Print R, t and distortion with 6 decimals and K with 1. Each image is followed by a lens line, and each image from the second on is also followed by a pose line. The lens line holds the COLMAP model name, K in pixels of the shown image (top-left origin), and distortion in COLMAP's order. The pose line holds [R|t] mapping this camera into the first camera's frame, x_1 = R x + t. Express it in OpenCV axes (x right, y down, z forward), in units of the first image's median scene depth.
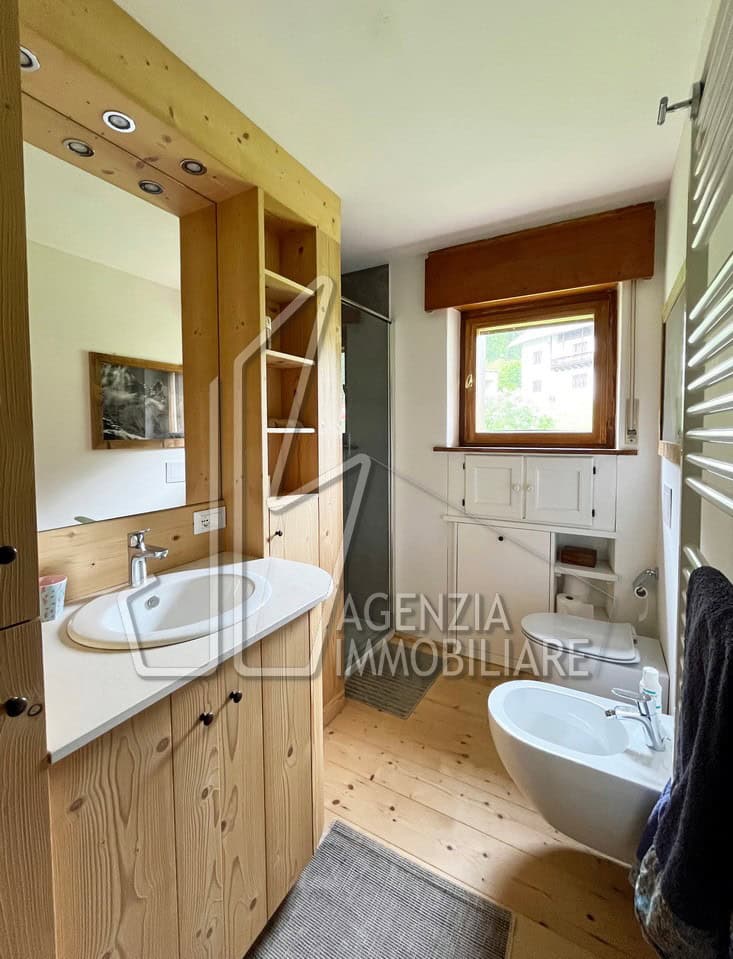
lens RADIAL K [[425.7, 0, 366.7], [0, 425.7, 453.3], [0, 0, 1]] dist [0.018073, 0.000251]
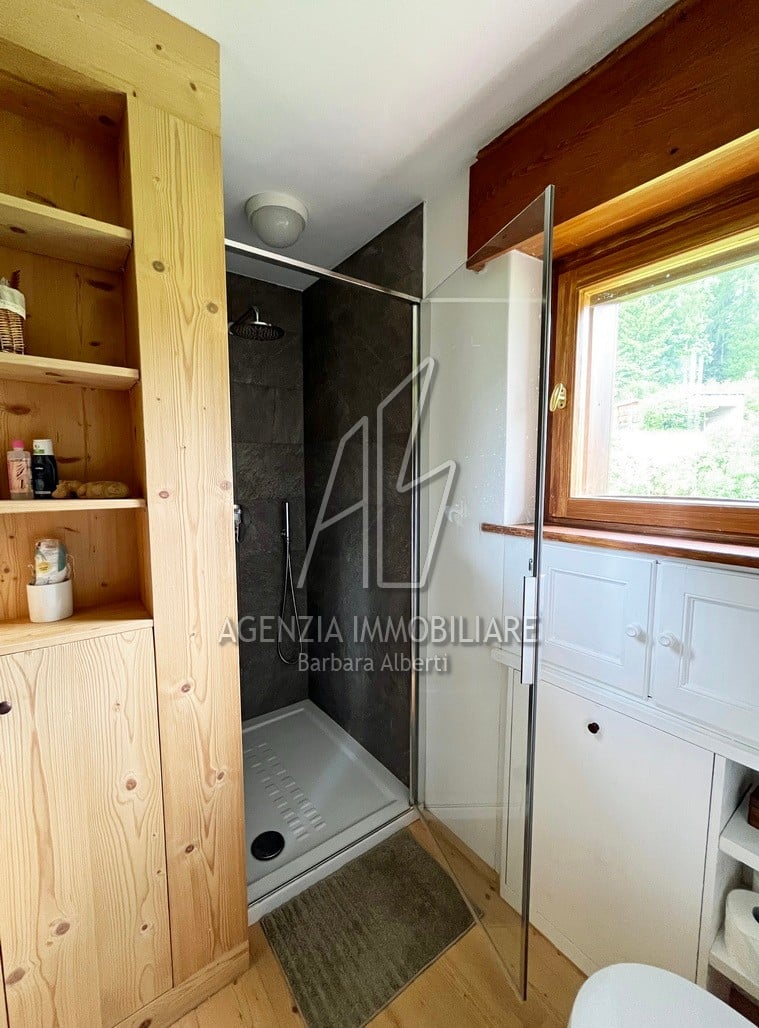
lens RADIAL K [[435.1, 0, 379.5], [0, 435.1, 514.0], [0, 0, 1]] dist [-0.001301, 0.000145]
pose [[0.915087, 0.041123, -0.401154, 0.259460], [-0.022600, 0.998453, 0.050800, -0.052445], [0.402623, -0.037421, 0.914601, 0.439669]]
